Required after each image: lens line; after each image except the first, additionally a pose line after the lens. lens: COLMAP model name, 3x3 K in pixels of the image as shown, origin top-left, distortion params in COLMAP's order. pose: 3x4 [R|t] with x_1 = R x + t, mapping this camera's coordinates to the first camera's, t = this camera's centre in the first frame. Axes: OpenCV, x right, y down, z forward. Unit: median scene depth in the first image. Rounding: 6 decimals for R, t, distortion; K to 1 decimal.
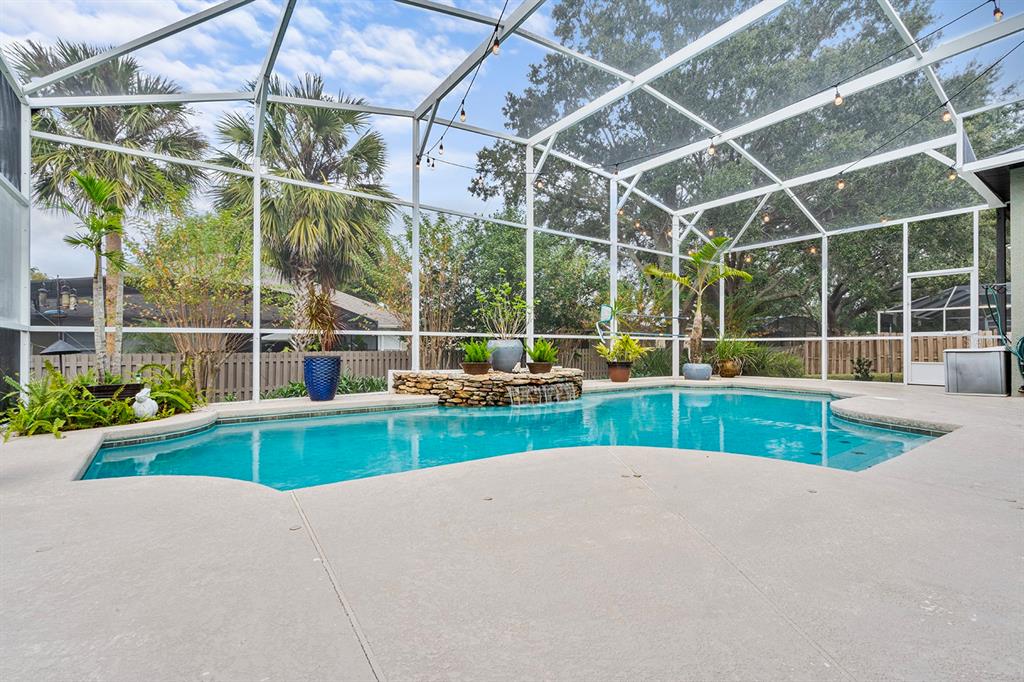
lens RADIAL K [[461.2, 0, 510.3], [0, 461.2, 342.1], [0, 0, 1]] dist [-0.000167, 0.000083]
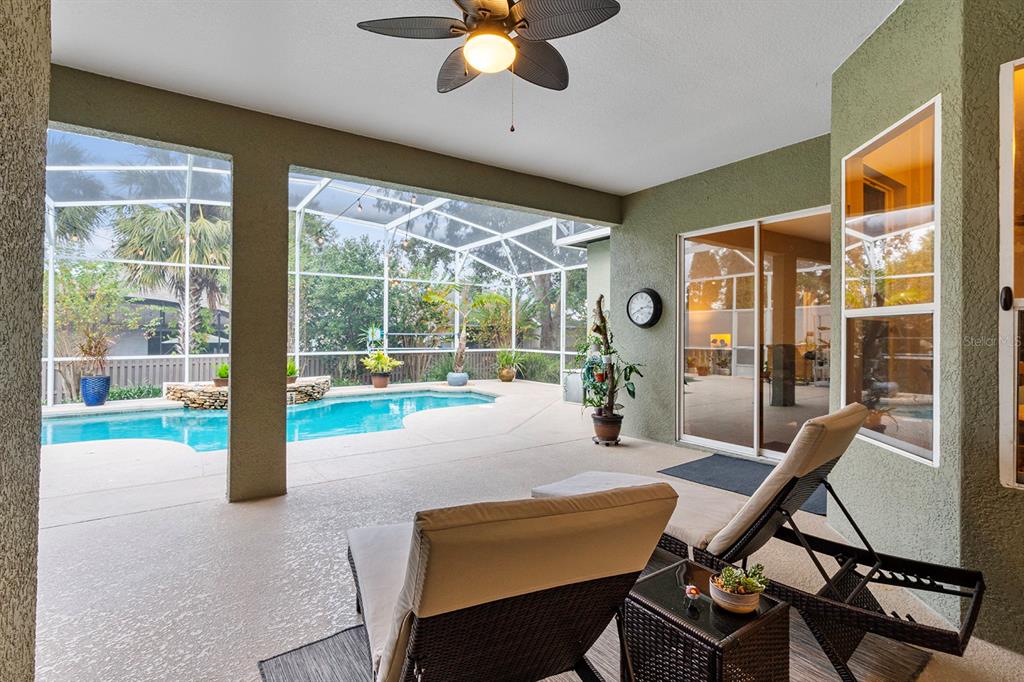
lens RADIAL K [[469.1, 0, 508.0], [0, 469.1, 337.5], [0, 0, 1]] dist [-0.000062, 0.000167]
pose [[0.999868, 0.007787, -0.014249, 0.888299], [-0.007423, 0.999651, 0.025363, -0.132297], [0.014442, -0.025254, 0.999577, -0.459705]]
